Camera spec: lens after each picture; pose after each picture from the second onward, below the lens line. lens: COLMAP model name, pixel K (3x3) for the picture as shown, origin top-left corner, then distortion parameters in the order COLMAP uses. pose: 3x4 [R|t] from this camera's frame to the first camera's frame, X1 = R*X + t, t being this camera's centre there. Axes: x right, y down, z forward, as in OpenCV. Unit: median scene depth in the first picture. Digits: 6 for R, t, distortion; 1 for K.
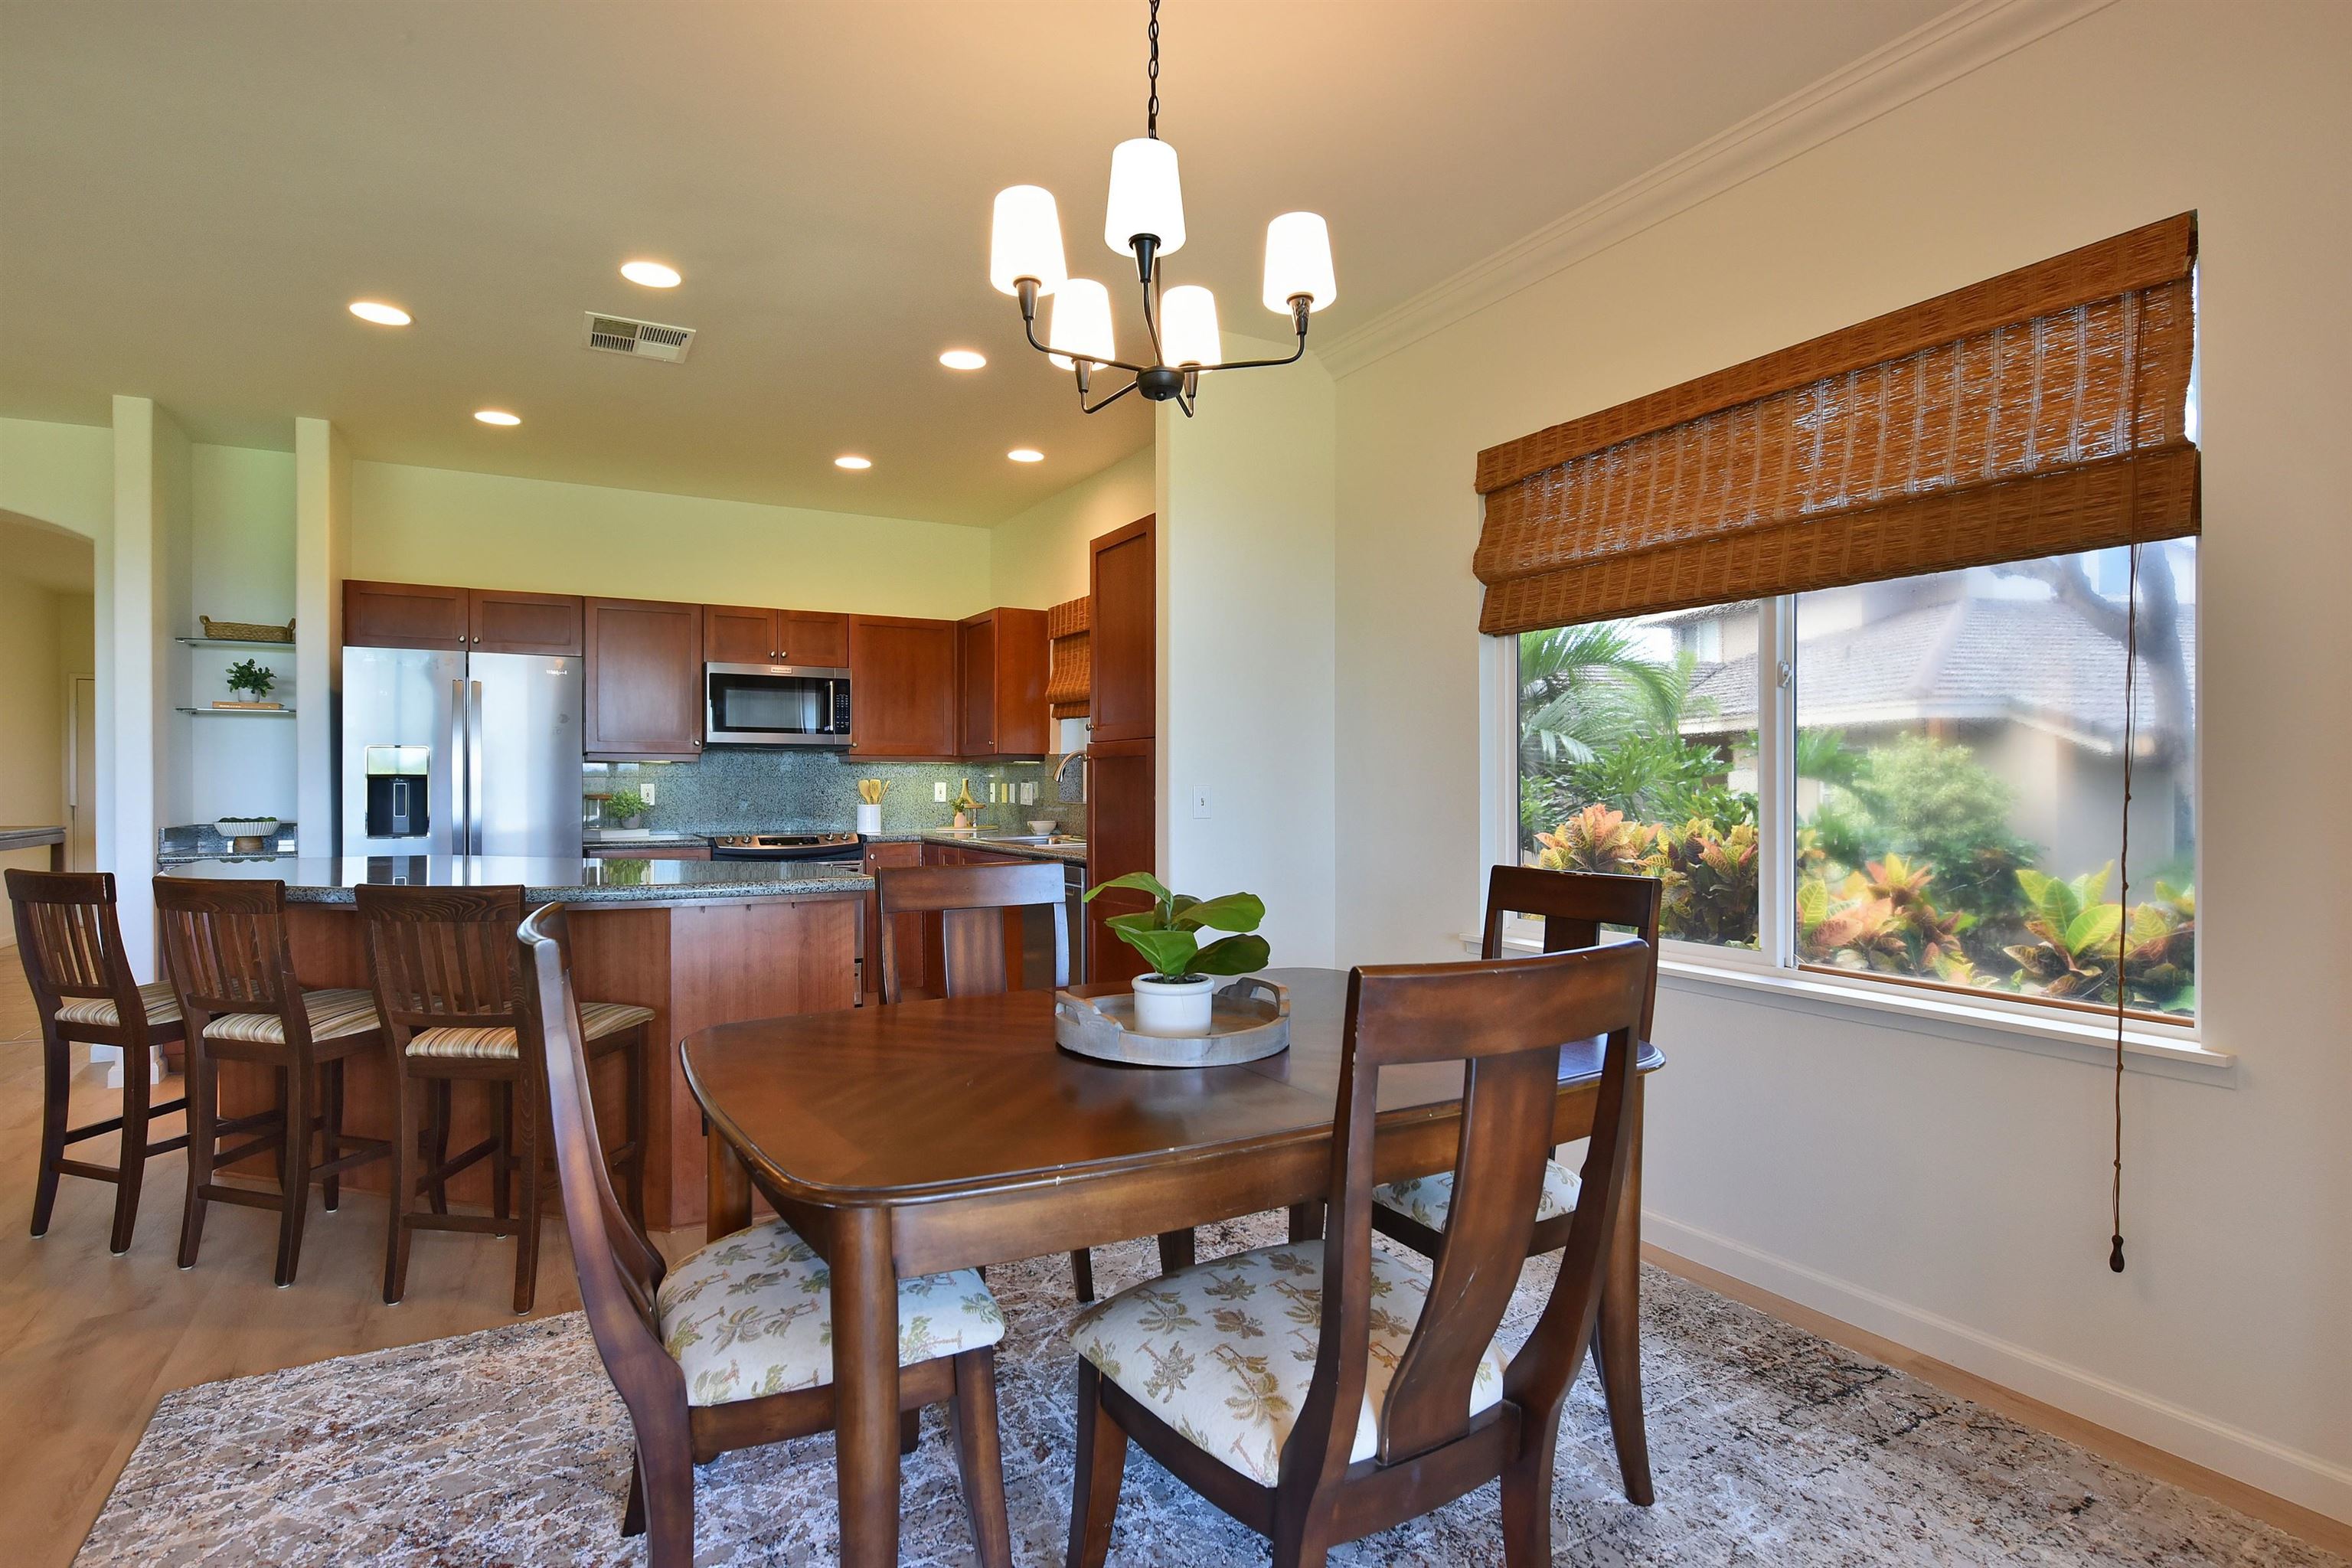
lens RADIAL K [[1216.8, 0, 1230.7], [0, 1216.8, 788.7], [0, 0, 1]] dist [0.001420, 0.000213]
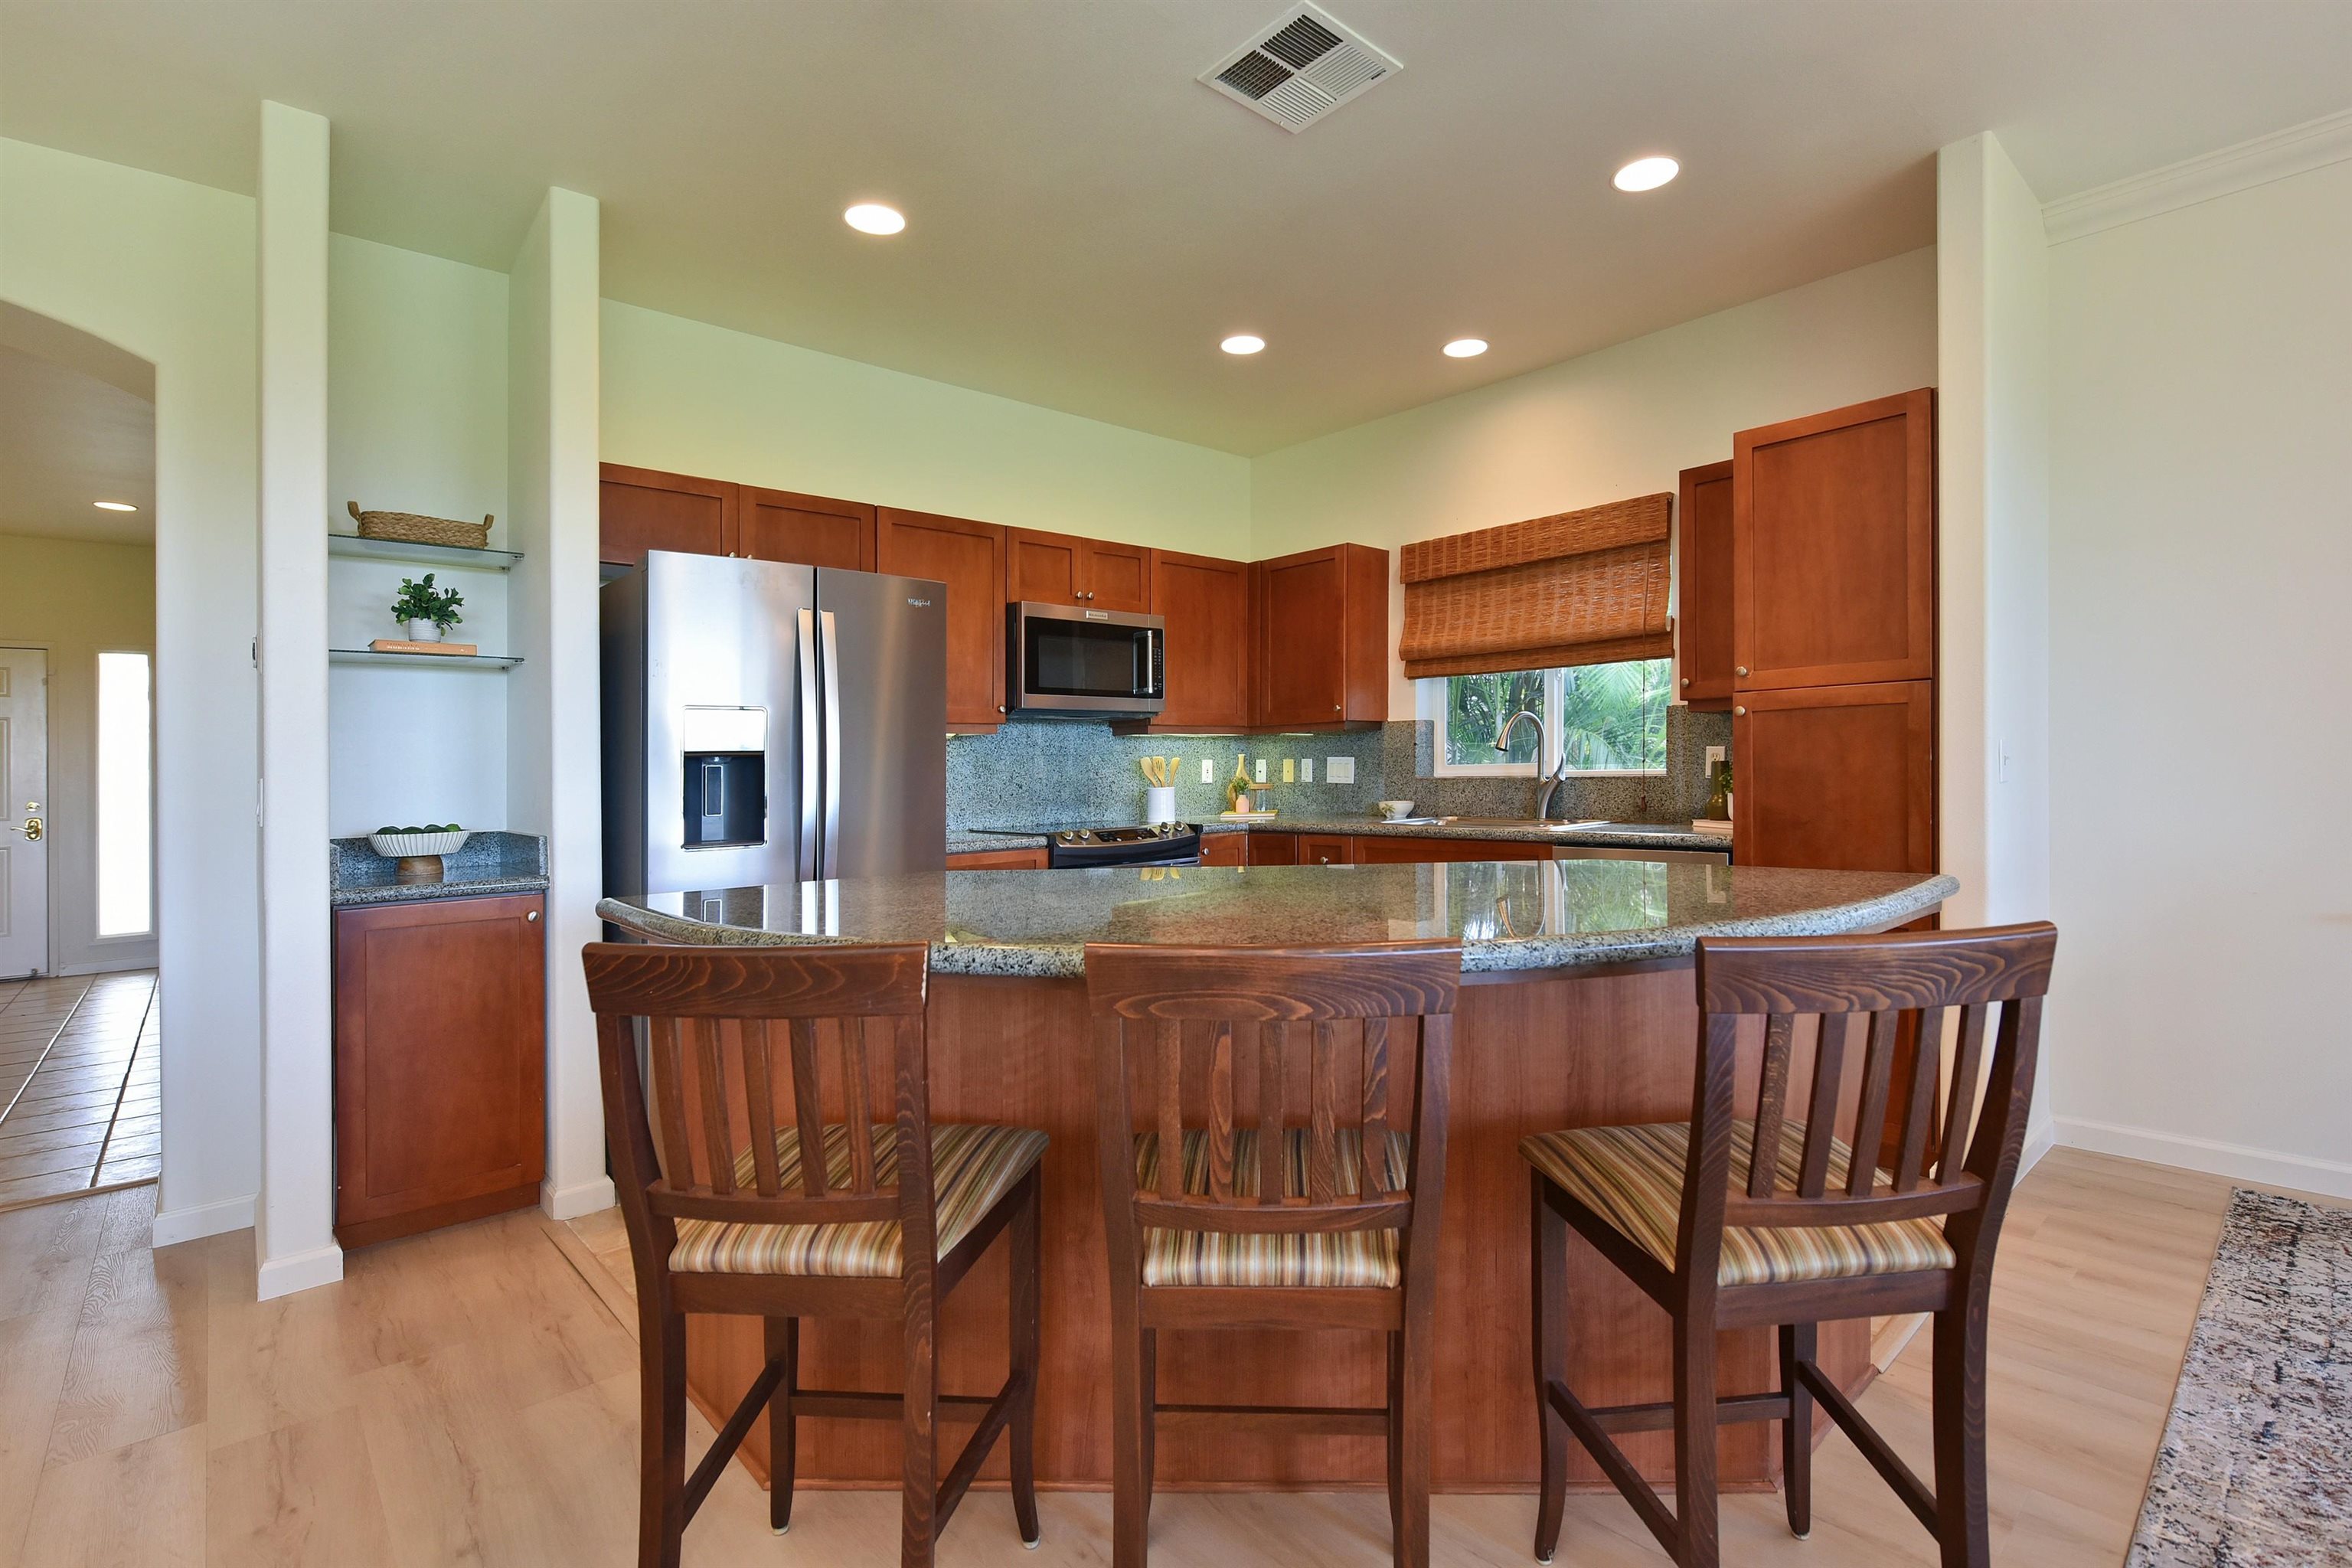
lens RADIAL K [[1141.0, 0, 1288.1], [0, 1141.0, 760.1], [0, 0, 1]] dist [0.000058, 0.000194]
pose [[0.973636, -0.018604, 0.227348, -0.496437], [0.021145, 0.999738, -0.008747, 0.004336], [-0.227126, 0.013324, 0.973774, 0.317039]]
